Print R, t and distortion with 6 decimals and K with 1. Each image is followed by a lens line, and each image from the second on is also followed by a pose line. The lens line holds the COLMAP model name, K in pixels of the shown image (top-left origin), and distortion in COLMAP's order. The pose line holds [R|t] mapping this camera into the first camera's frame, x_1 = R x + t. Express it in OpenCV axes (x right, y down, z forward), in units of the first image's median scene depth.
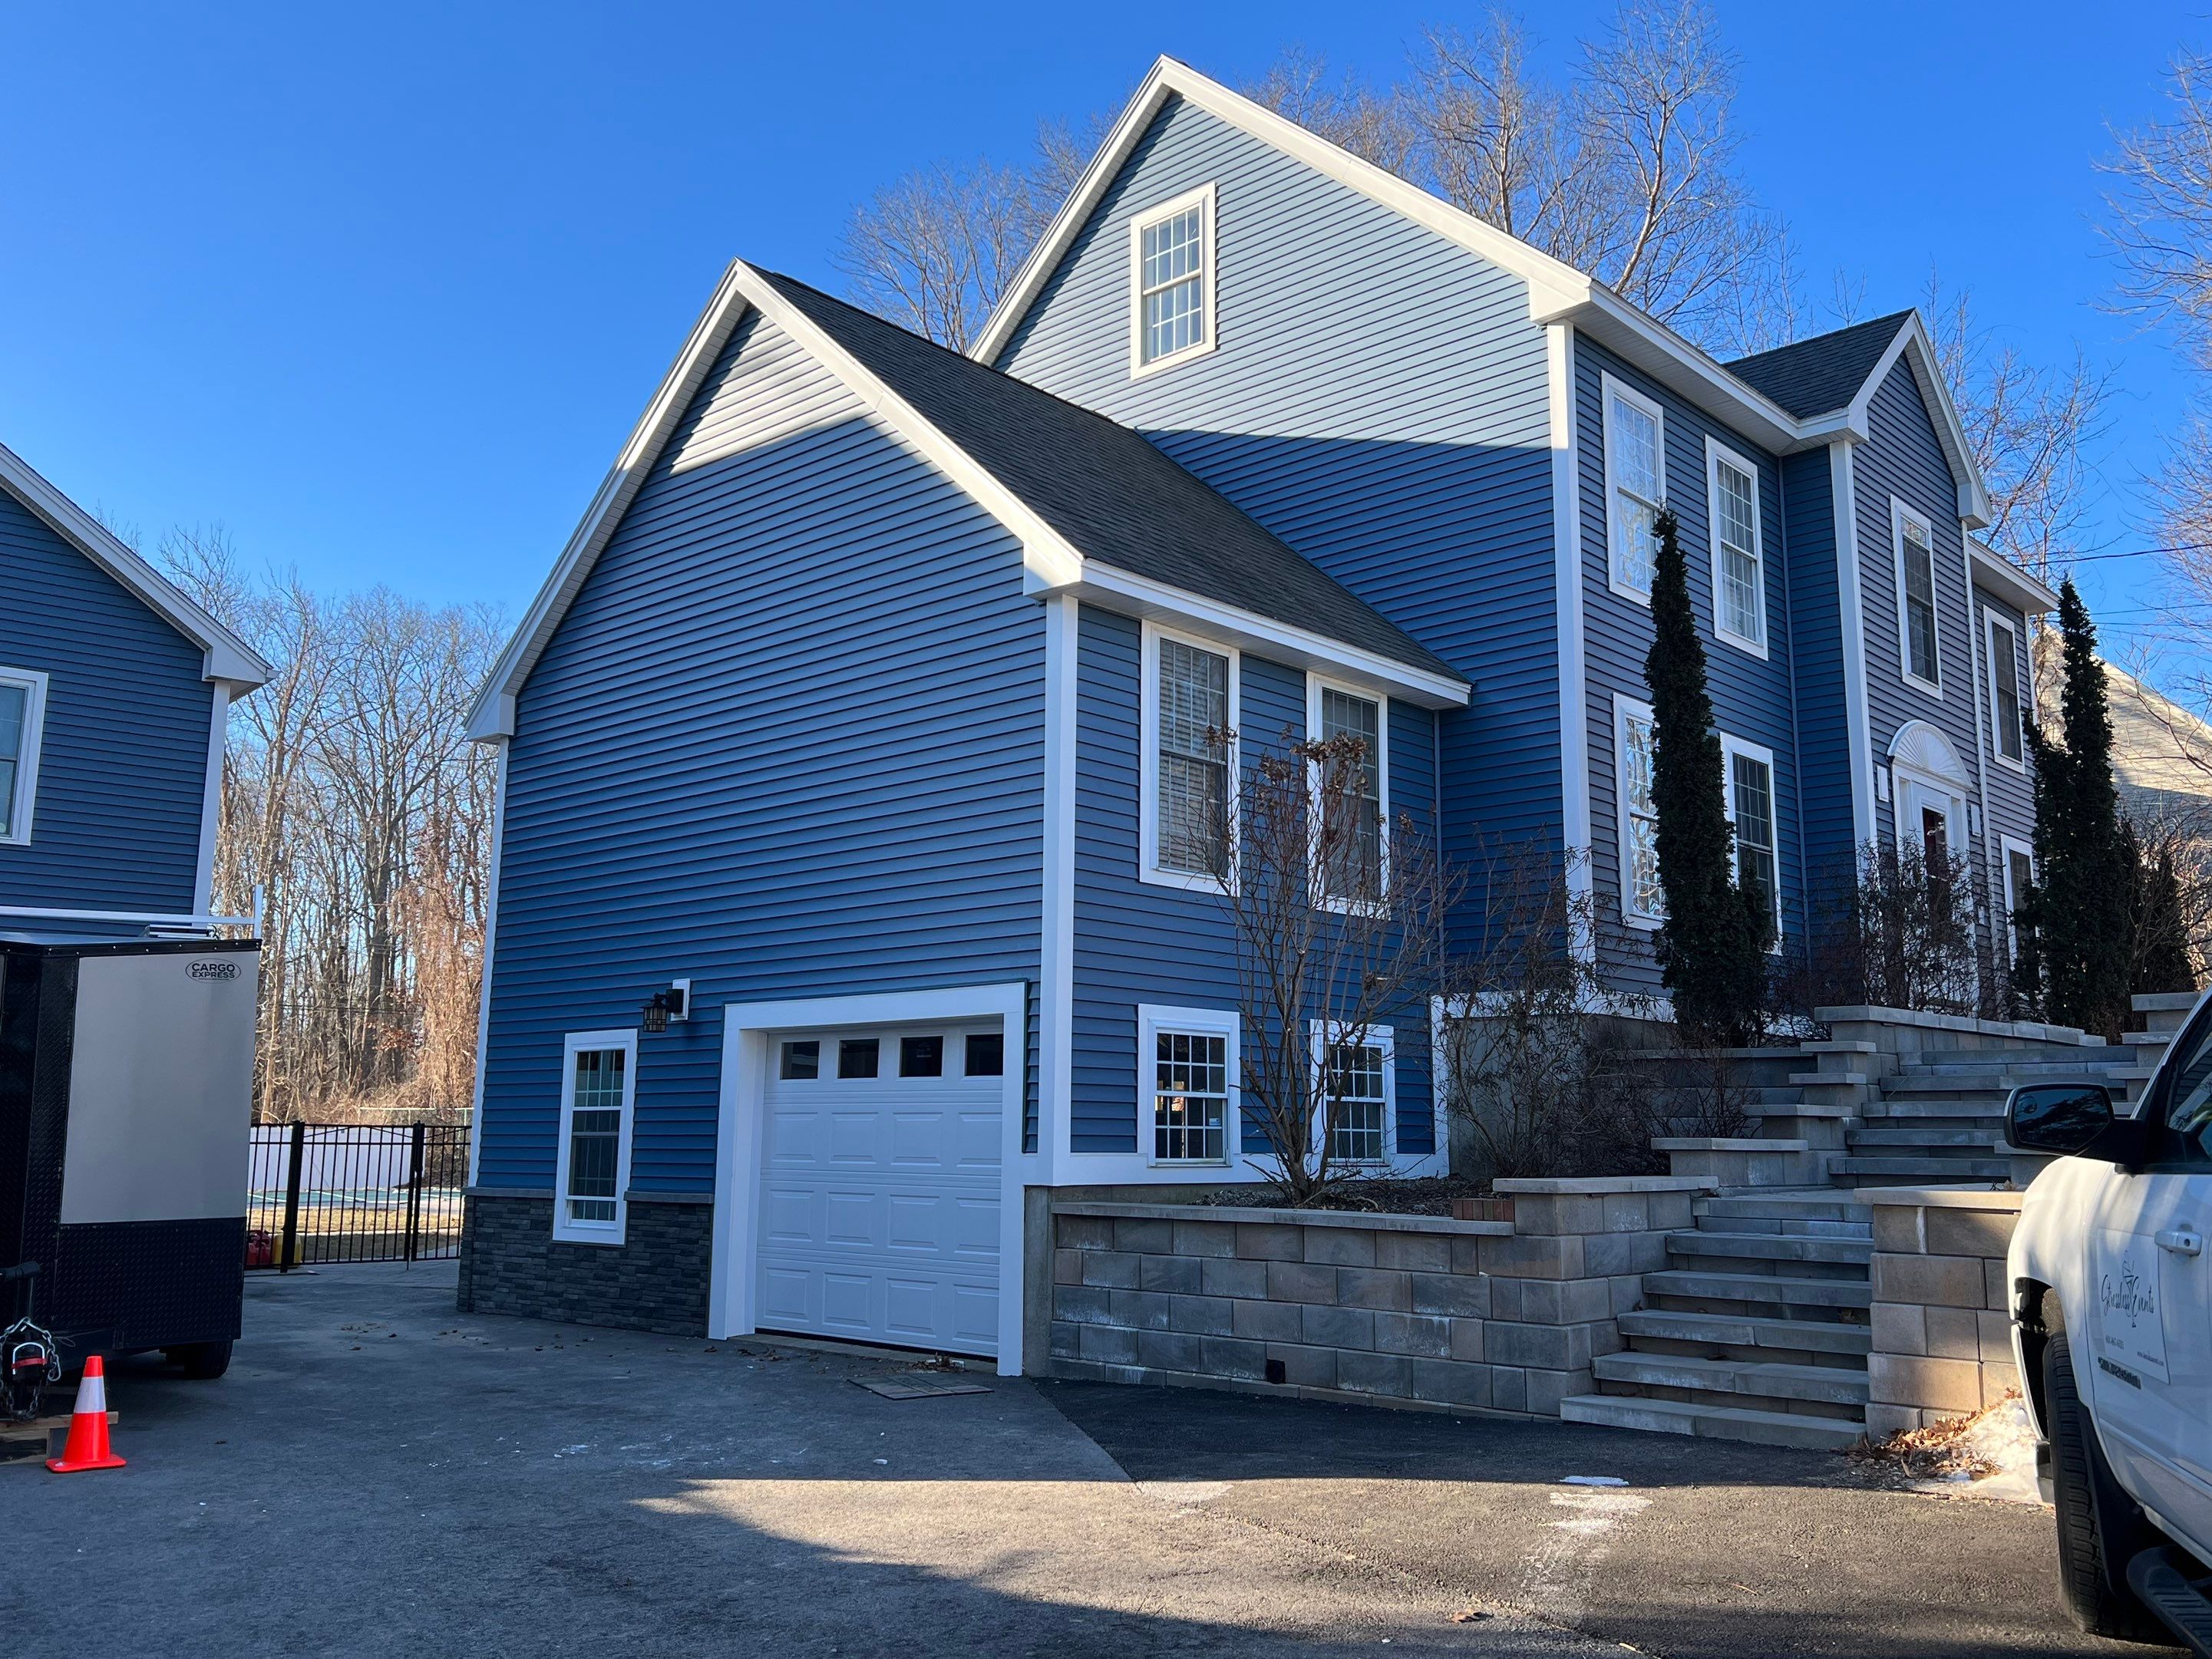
lens RADIAL K [[1826.3, 0, 1154.5], [0, 1826.3, 829.6], [0, 0, 1]] dist [0.008631, 0.002995]
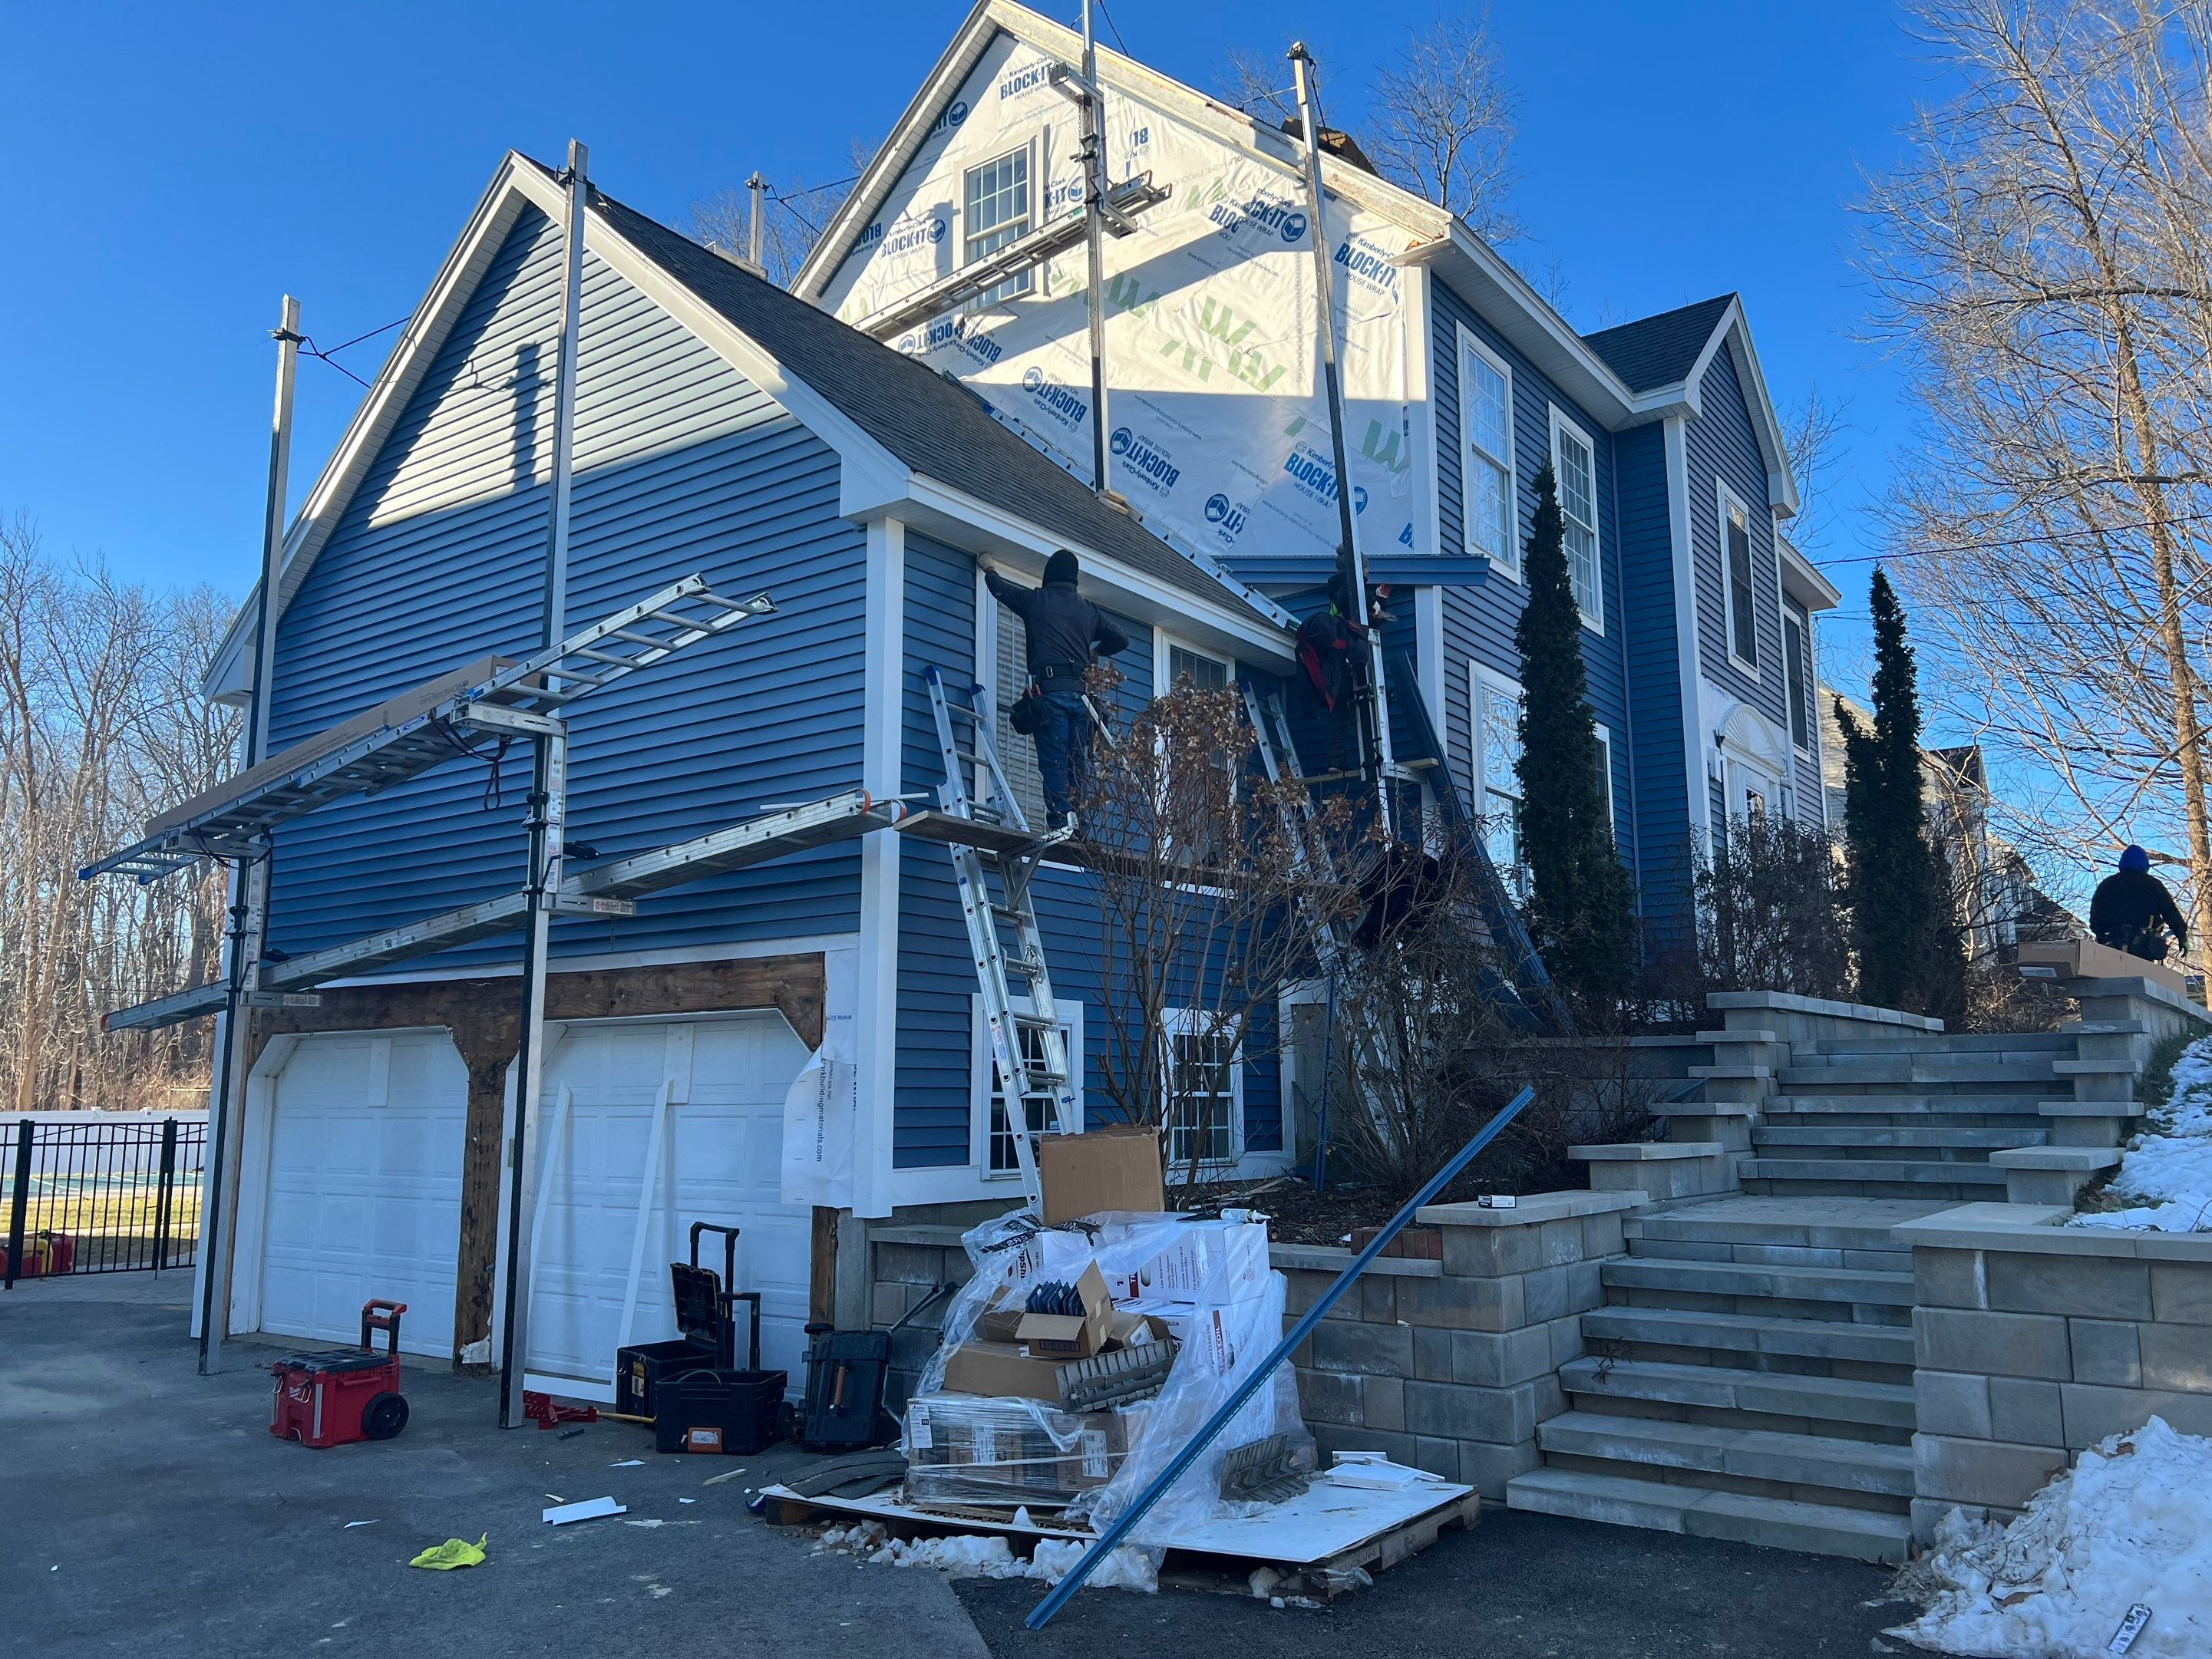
lens RADIAL K [[1656.6, 0, 1118.2], [0, 1656.6, 835.3], [0, 0, 1]] dist [0.005306, -0.000241]
pose [[0.995029, 0.005657, 0.099429, -0.015173], [-0.006320, 0.999960, 0.006348, 0.012514], [-0.099389, -0.006945, 0.995024, 0.174807]]
